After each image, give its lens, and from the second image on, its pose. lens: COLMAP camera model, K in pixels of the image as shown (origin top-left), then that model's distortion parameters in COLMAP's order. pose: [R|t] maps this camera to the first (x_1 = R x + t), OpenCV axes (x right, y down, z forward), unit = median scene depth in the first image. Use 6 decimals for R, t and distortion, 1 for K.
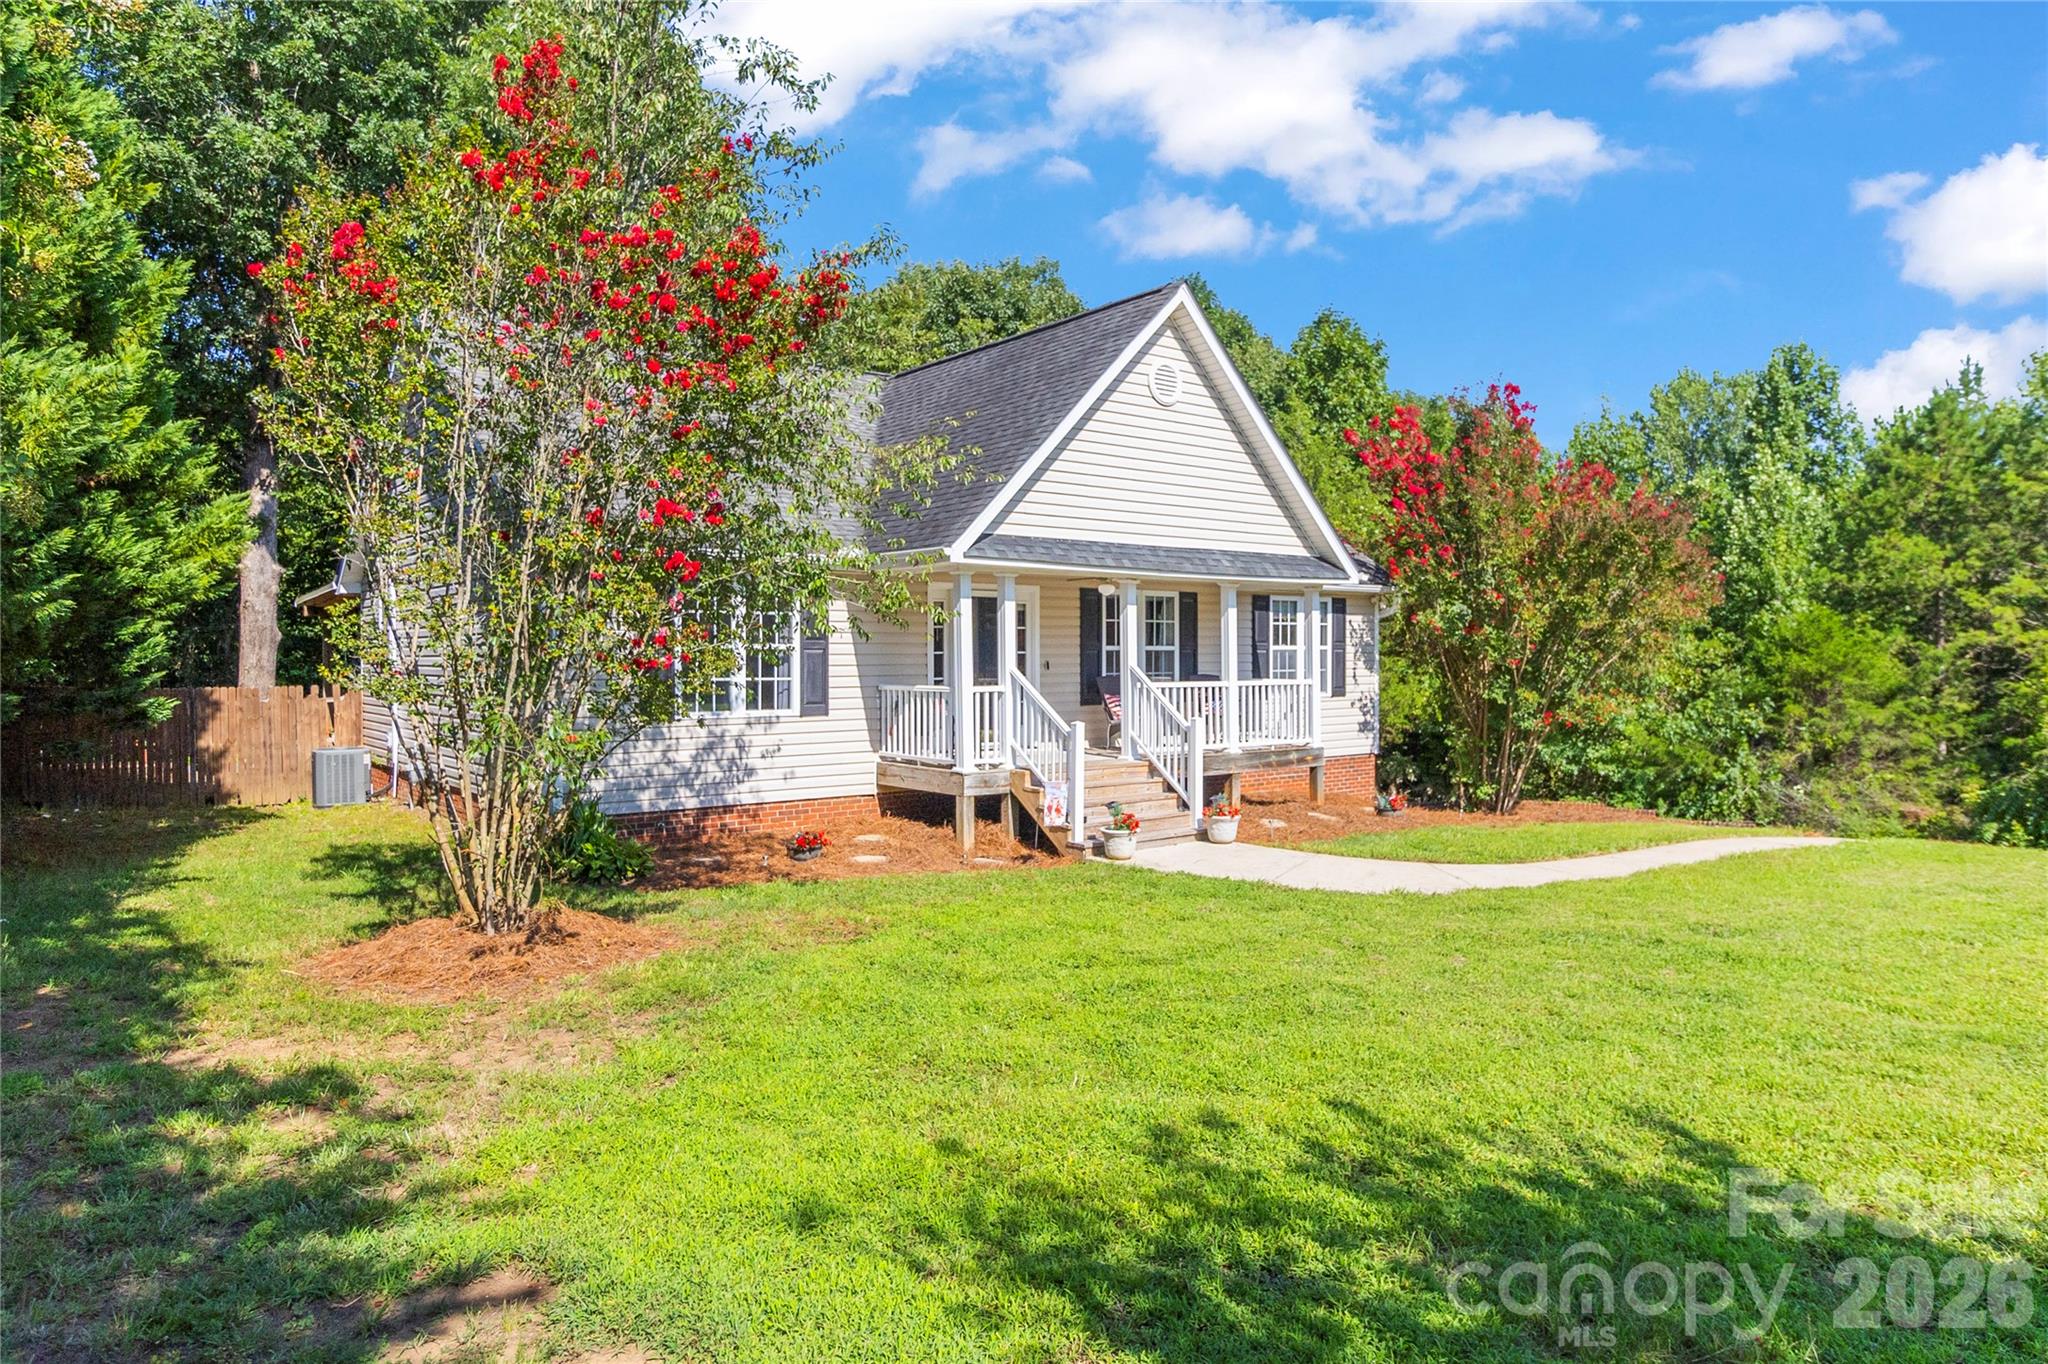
lens RADIAL K [[1329.5, 0, 1028.3], [0, 1329.5, 673.2], [0, 0, 1]] dist [0.002899, 0.004887]
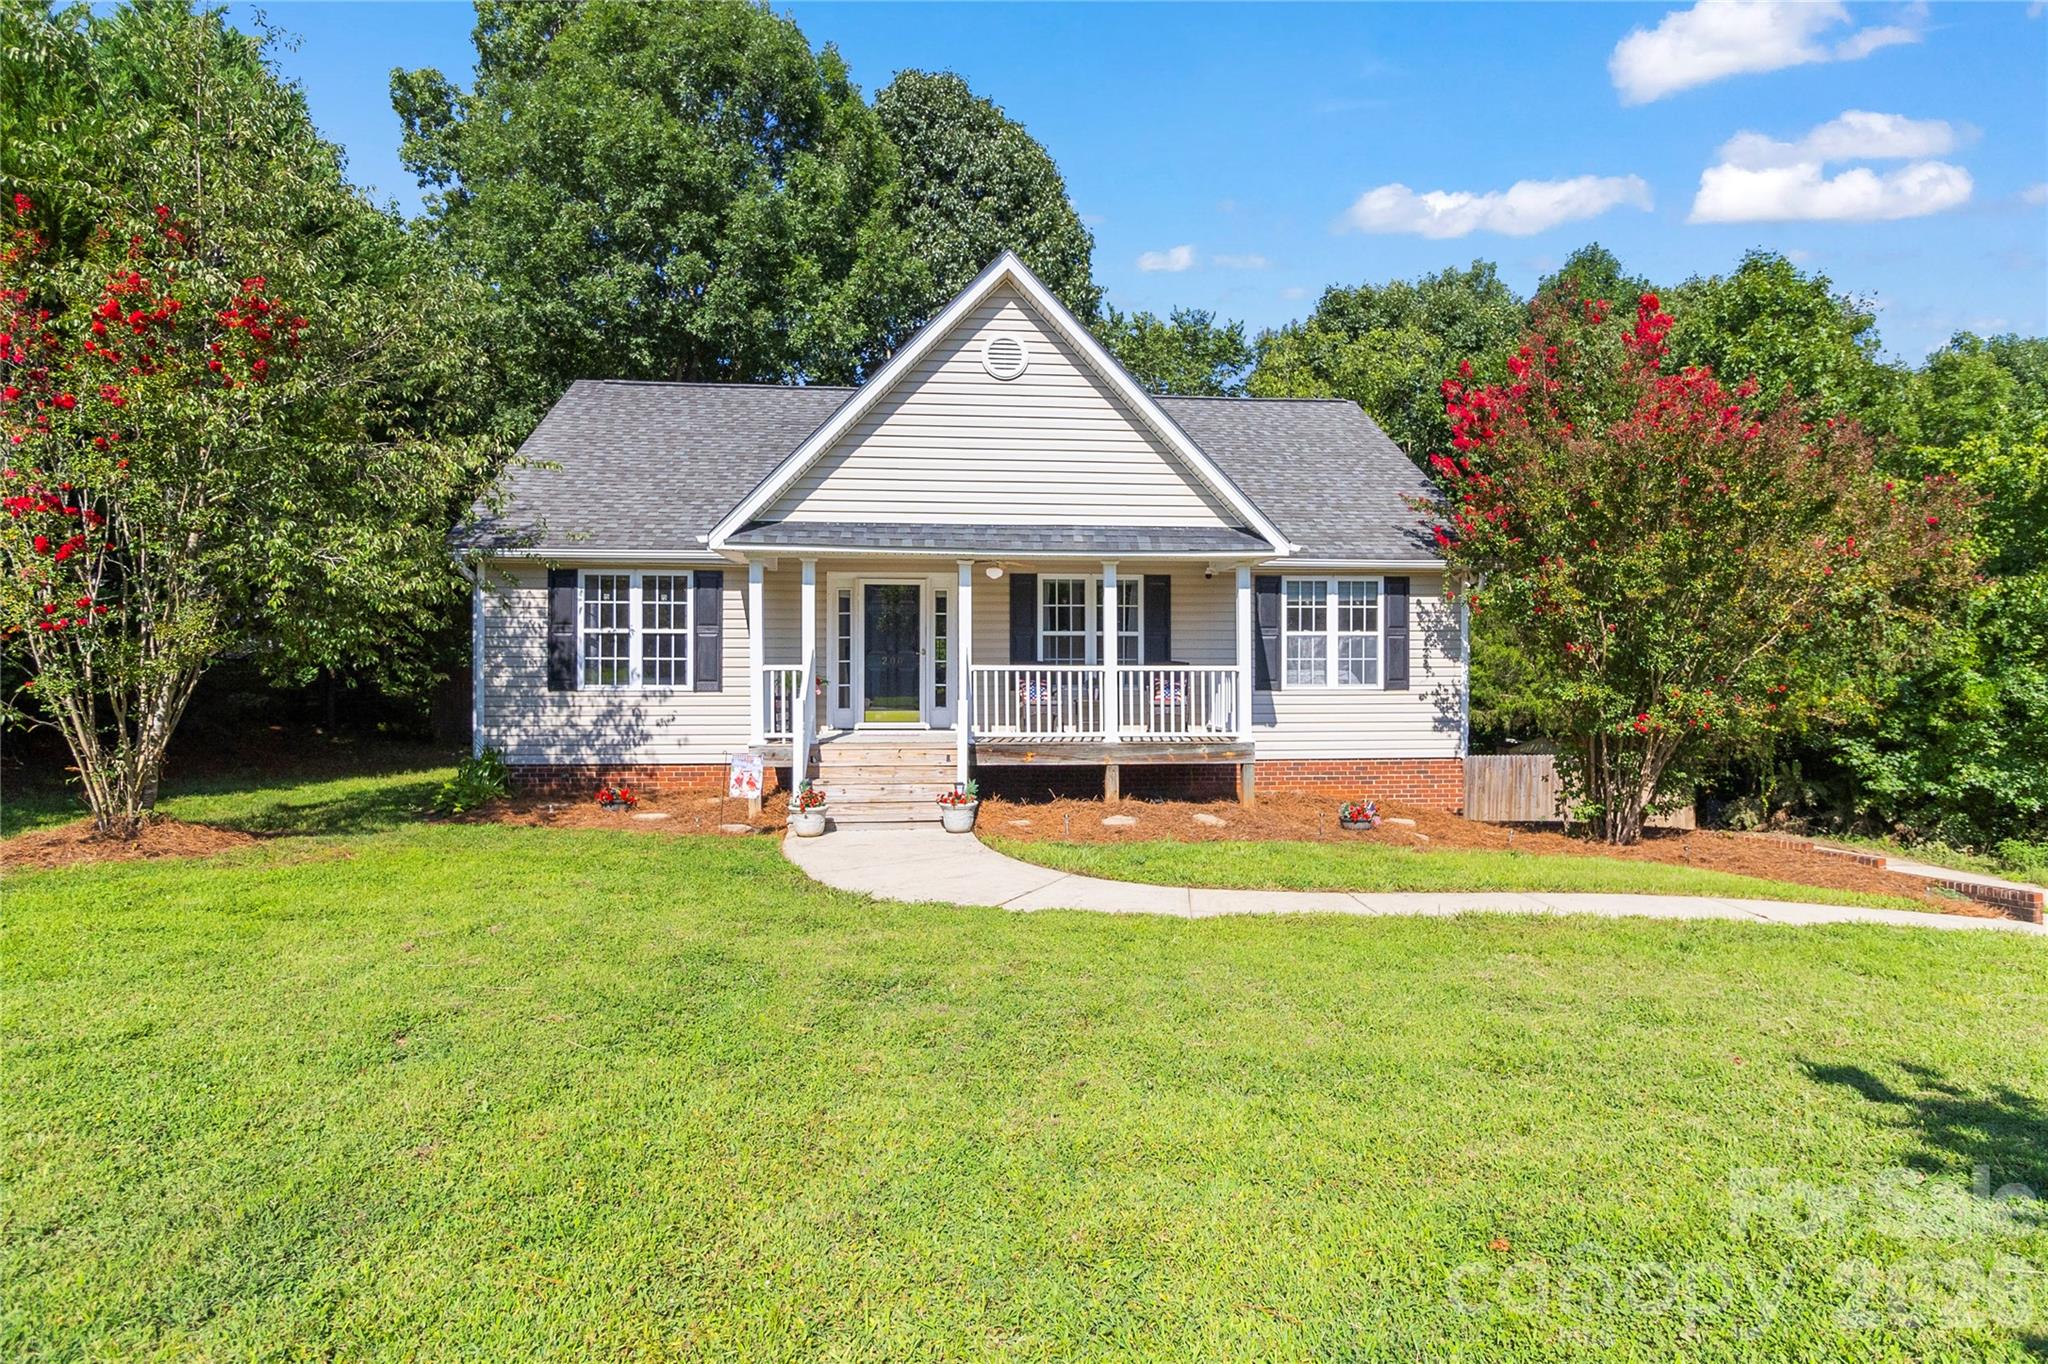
lens RADIAL K [[1084.9, 0, 1017.2], [0, 1084.9, 660.7], [0, 0, 1]] dist [0.024755, 0.000038]
pose [[0.828874, 0.001462, -0.559434, 0.553904], [-0.010801, 0.999852, -0.013390, 0.014464], [0.559332, 0.017141, 0.828767, 0.346765]]
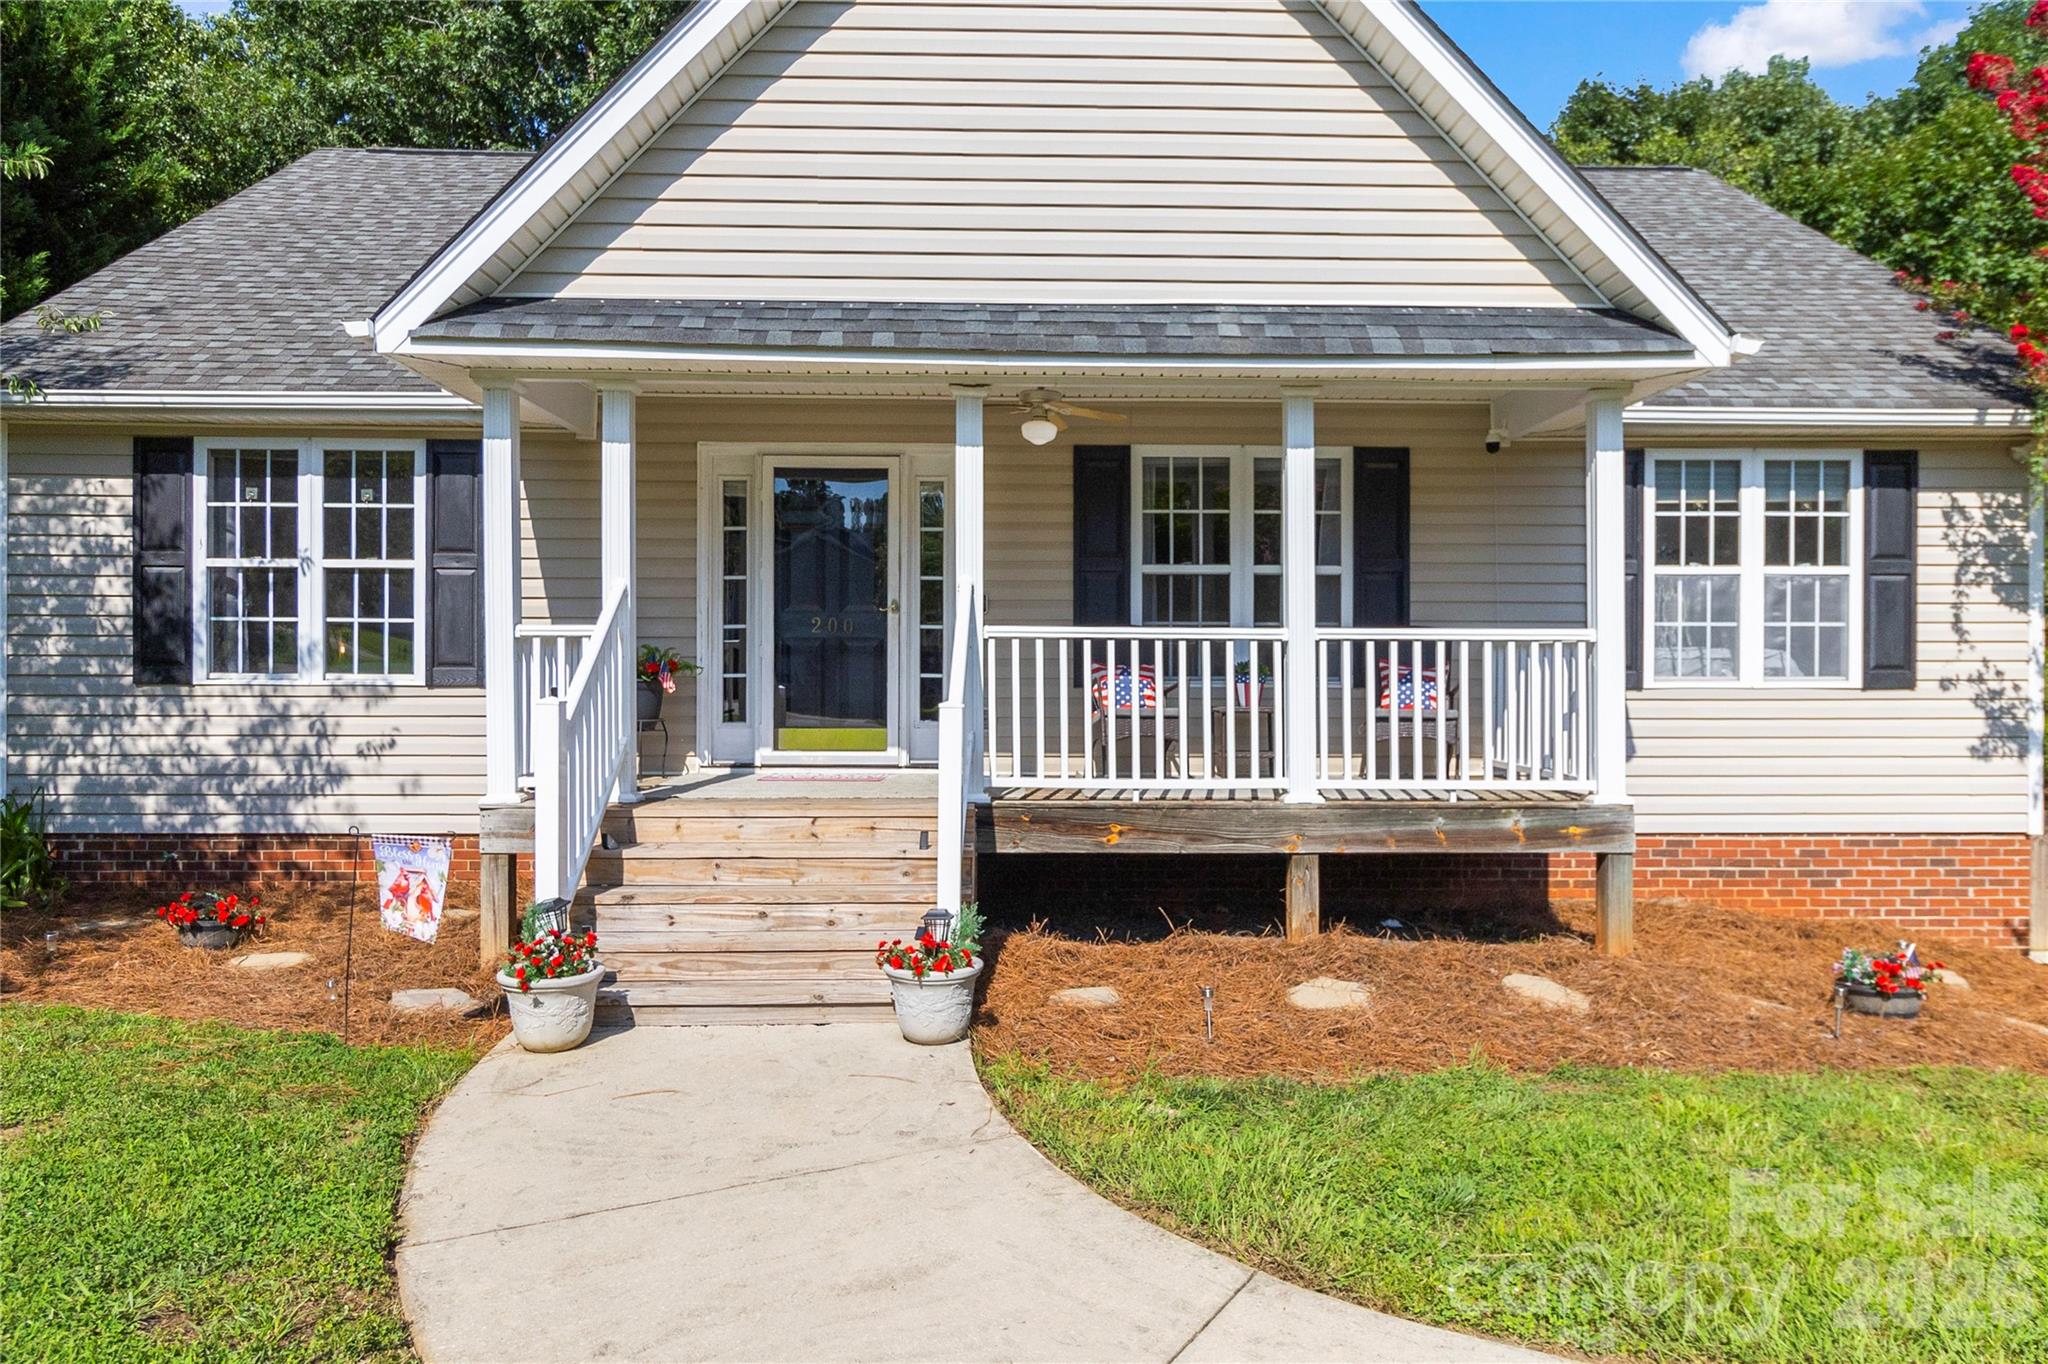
lens RADIAL K [[1329.5, 0, 1015.7], [0, 1329.5, 672.9], [0, 0, 1]] dist [0.002899, 0.004887]
pose [[0.793101, 0.006170, -0.609060, 0.351052], [-0.013707, 0.999876, -0.007720, 0.026027], [0.608937, 0.014472, 0.793087, 0.653603]]
